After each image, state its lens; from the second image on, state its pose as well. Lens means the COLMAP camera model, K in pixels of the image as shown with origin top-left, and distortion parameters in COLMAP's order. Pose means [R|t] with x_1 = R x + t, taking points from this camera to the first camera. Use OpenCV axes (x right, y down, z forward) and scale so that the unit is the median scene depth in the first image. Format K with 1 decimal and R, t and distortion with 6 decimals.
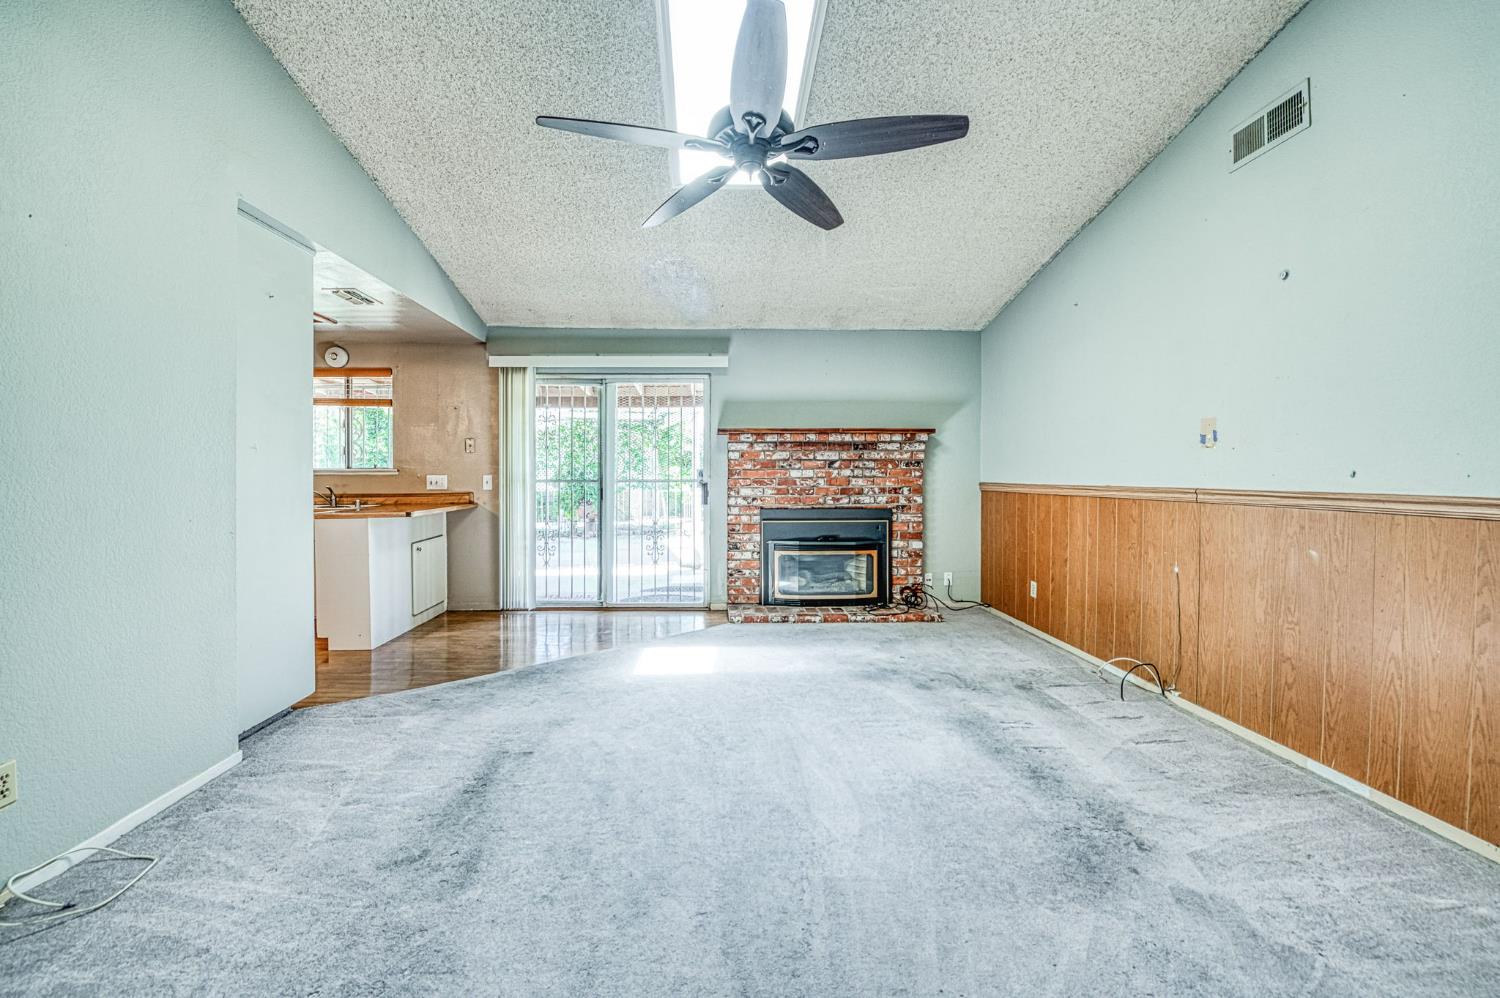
lens RADIAL K [[626.3, 0, 719.9], [0, 626.3, 480.0], [0, 0, 1]] dist [-0.000050, -0.000065]
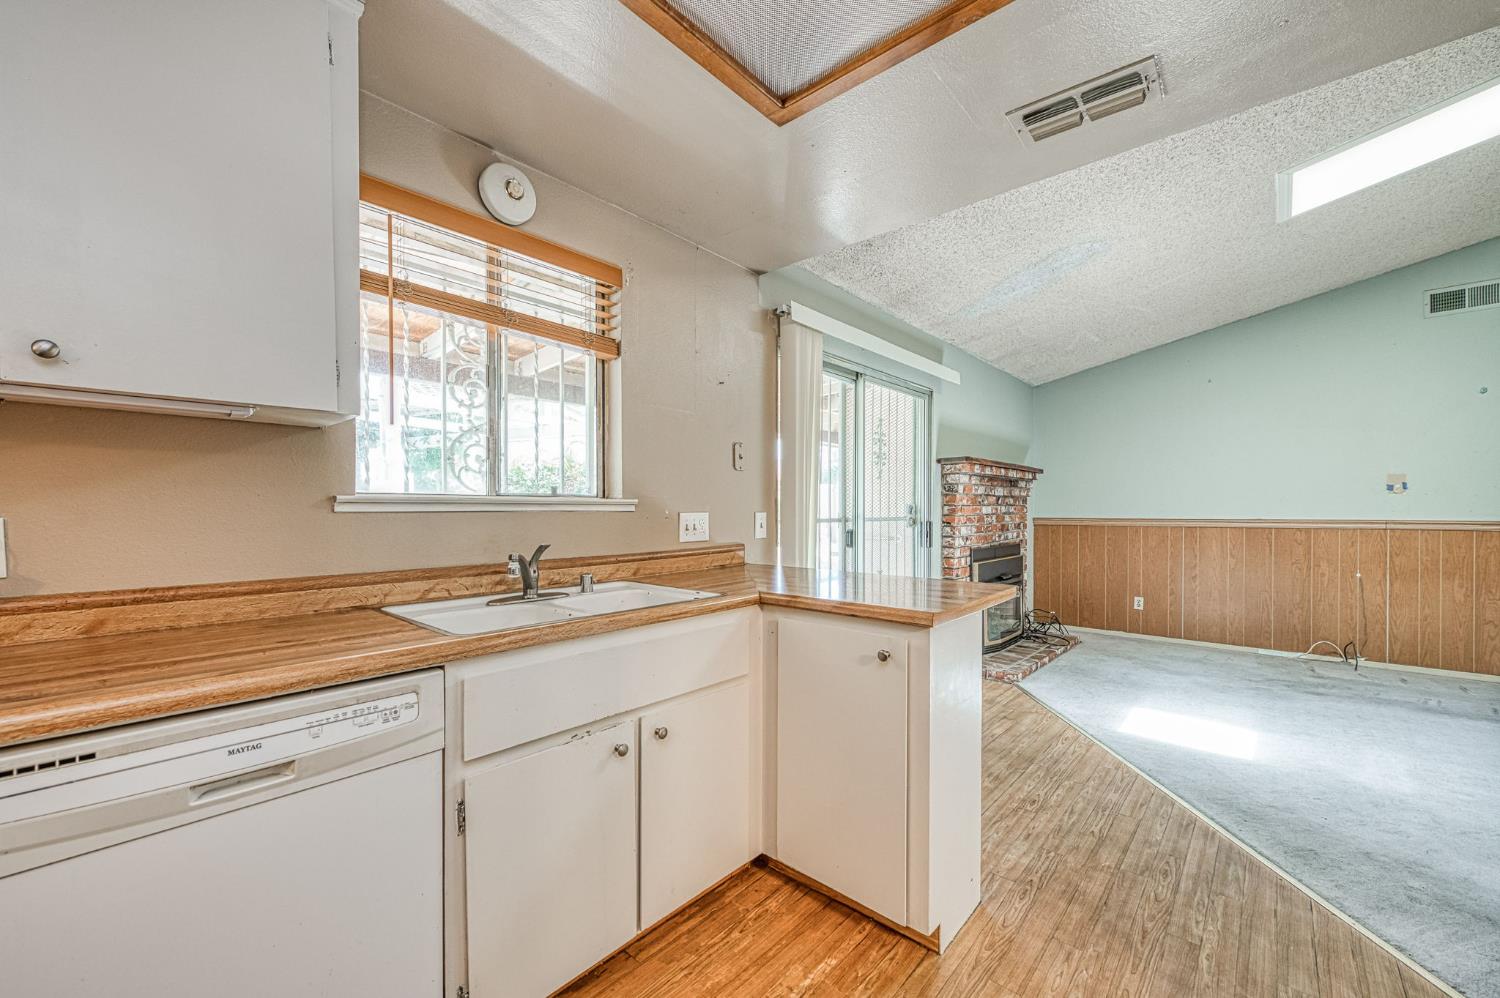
lens RADIAL K [[596.1, 0, 732.2], [0, 596.1, 515.3], [0, 0, 1]] dist [0.001254, 0.000030]
pose [[0.684266, -0.005129, 0.729215, -0.785778], [0.006505, 0.999978, 0.000929, -0.005520], [-0.729204, 0.004108, 0.684284, 0.667749]]
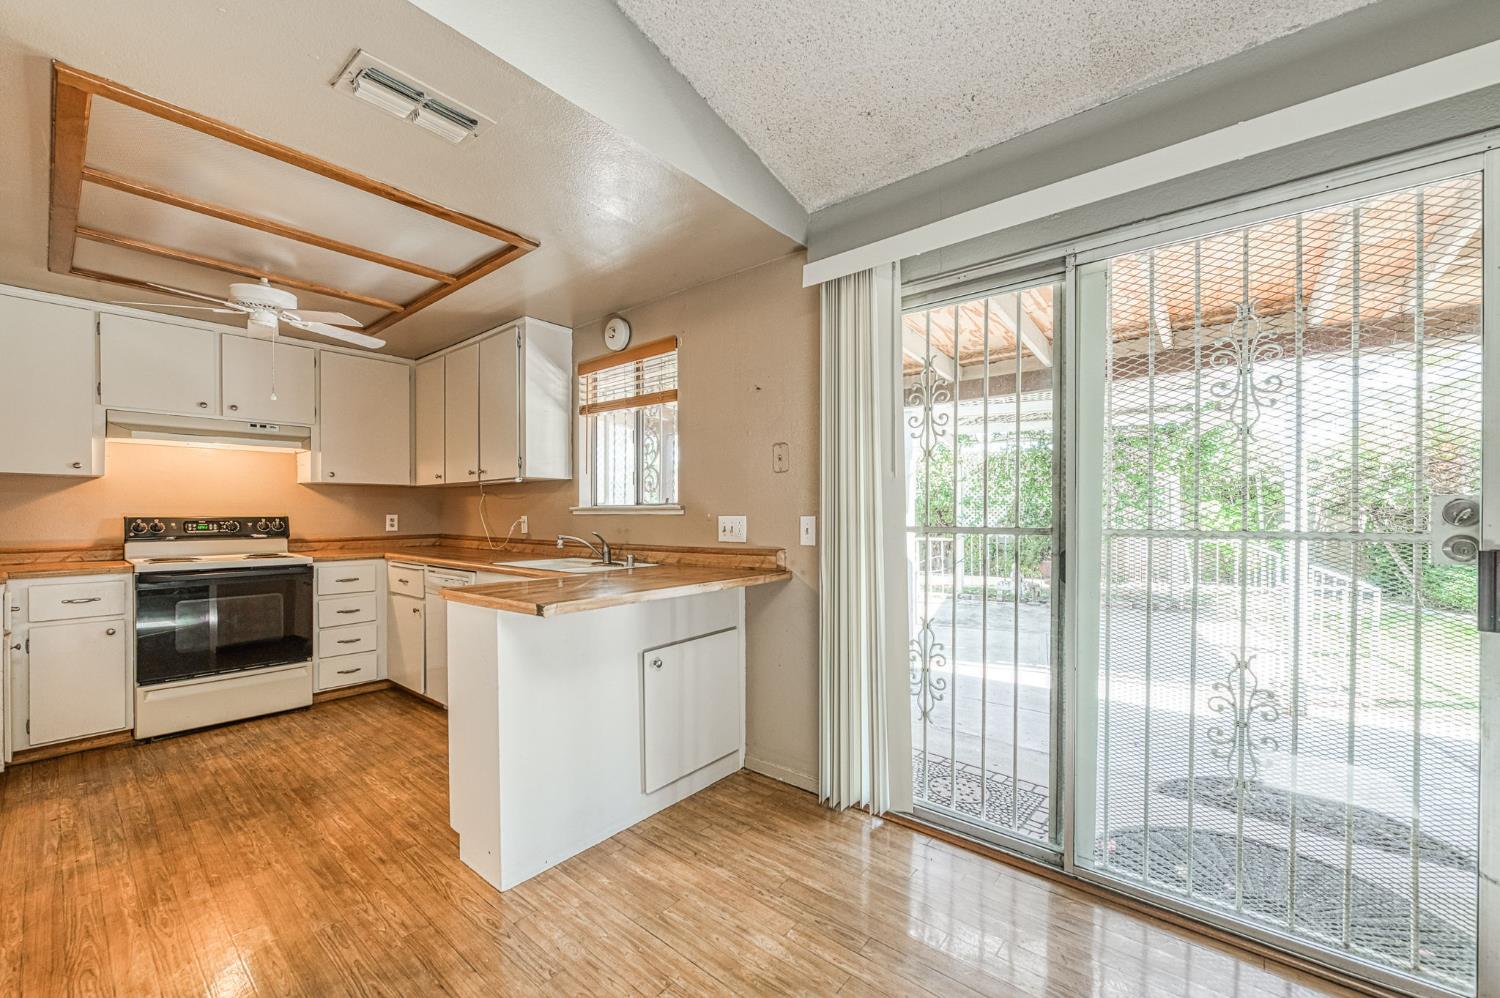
lens RADIAL K [[589.0, 0, 751.2], [0, 589.0, 515.2], [0, 0, 1]] dist [-0.011670, -0.000122]
pose [[0.761946, 0.002771, -0.647635, -0.107807], [-0.006054, 0.999978, -0.002845, -0.006645], [0.647612, 0.006089, 0.761946, 0.629628]]
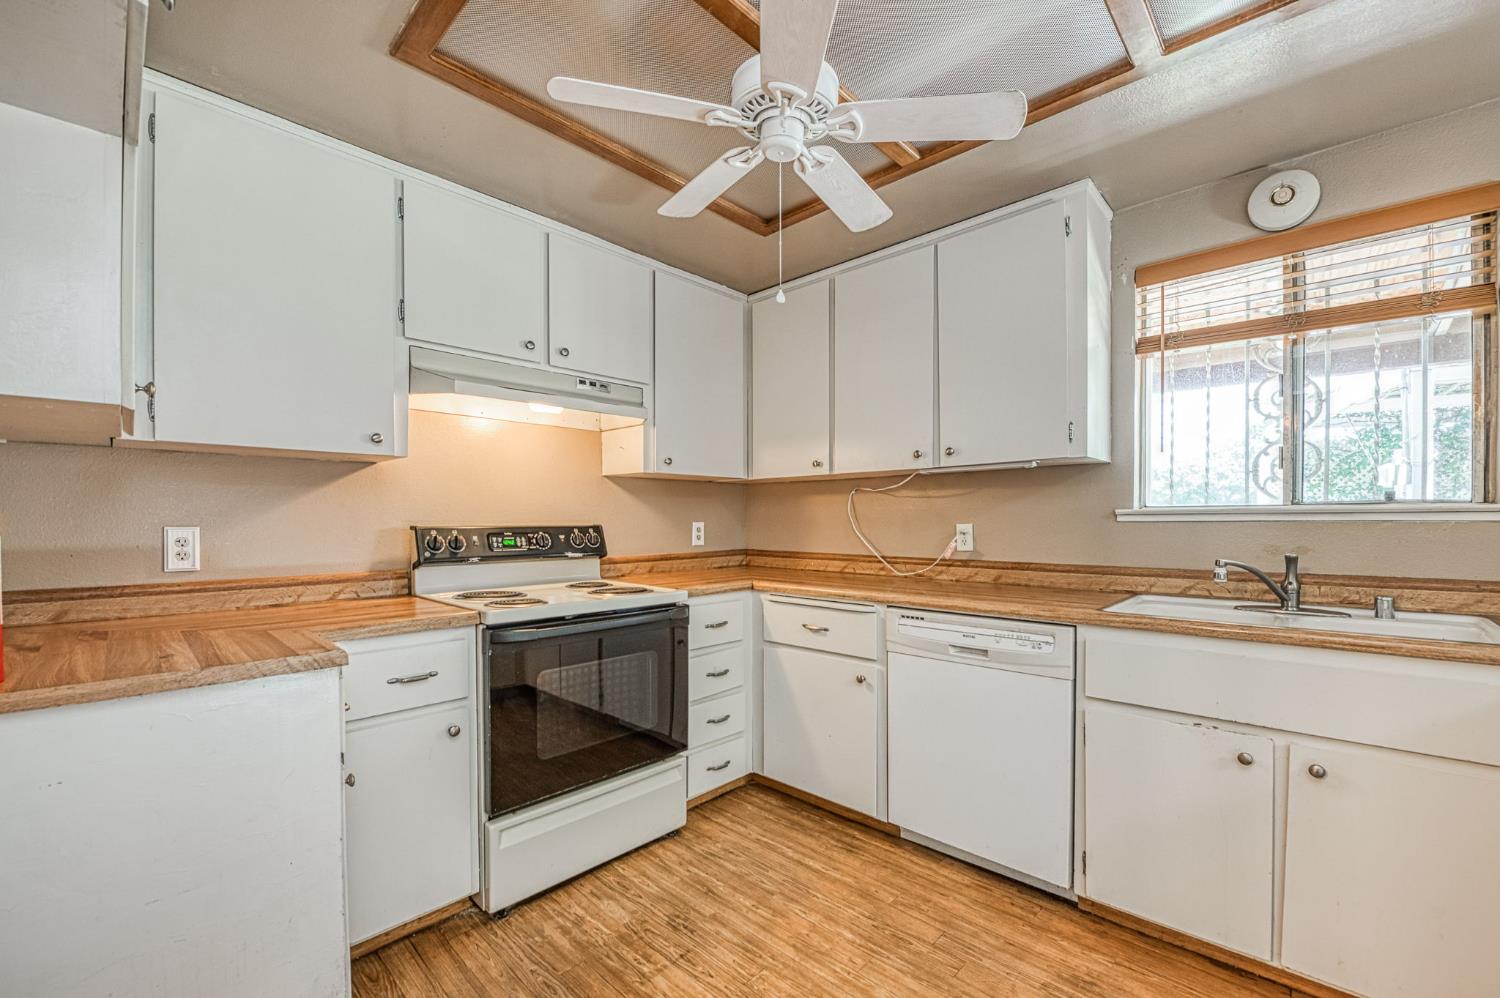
lens RADIAL K [[611.1, 0, 747.9], [0, 611.1, 526.9], [0, 0, 1]] dist [-0.020071, -0.000182]
pose [[0.713295, 0.007138, -0.700828, -0.592747], [-0.004594, 0.999974, 0.005509, -0.005382], [0.700849, -0.000710, 0.713309, 0.534185]]
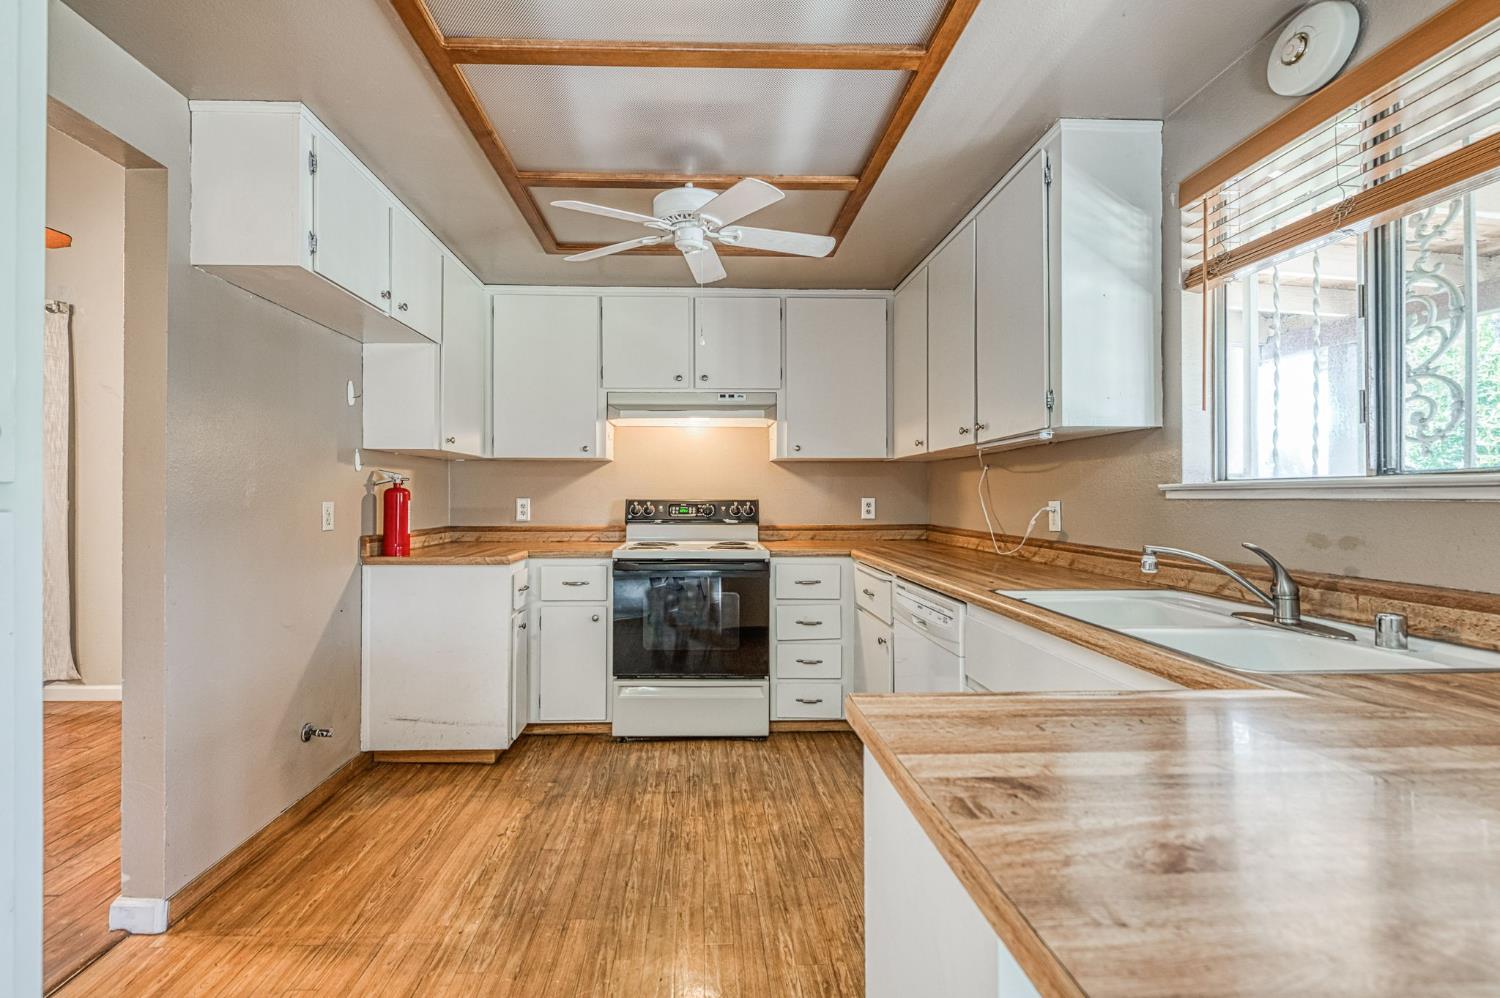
lens RADIAL K [[616.8, 0, 710.4], [0, 616.8, 492.0], [0, 0, 1]] dist [-0.000782, -0.000140]
pose [[0.010480, -0.006618, -0.999923, -0.362542], [-0.010795, 0.999919, -0.006731, -0.006806], [0.999887, 0.010864, 0.010407, 0.755610]]
